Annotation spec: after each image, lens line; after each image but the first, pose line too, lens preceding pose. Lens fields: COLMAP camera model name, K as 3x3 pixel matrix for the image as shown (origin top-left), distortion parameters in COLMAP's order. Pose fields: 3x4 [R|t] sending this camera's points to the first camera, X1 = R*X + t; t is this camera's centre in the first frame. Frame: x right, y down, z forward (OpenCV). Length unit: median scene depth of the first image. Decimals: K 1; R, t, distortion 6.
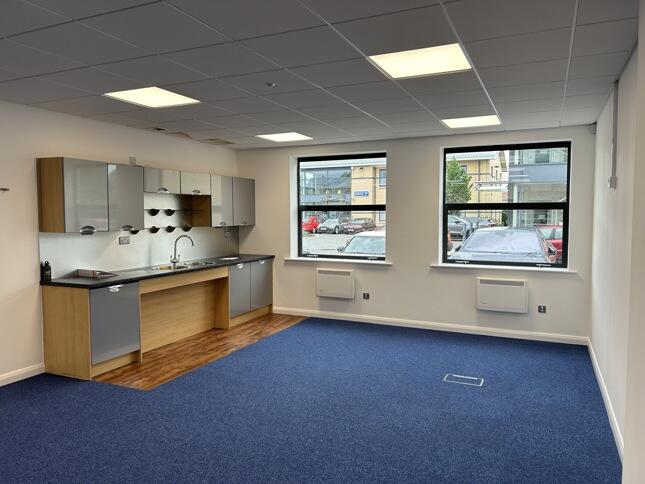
lens RADIAL K [[474.5, 0, 322.5], [0, 474.5, 242.0], [0, 0, 1]] dist [0.003755, 0.000480]
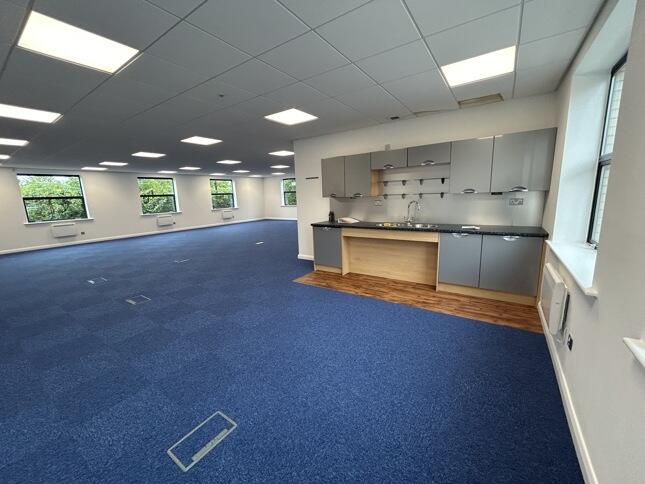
lens RADIAL K [[259.2, 0, 322.5], [0, 259.2, 242.0], [0, 0, 1]] dist [-0.000572, -0.000150]
pose [[-0.161923, 0.190584, -0.968224, 0.435940], [-0.022661, 0.980196, 0.196730, -0.038615], [0.986543, 0.053796, -0.154398, 0.925444]]
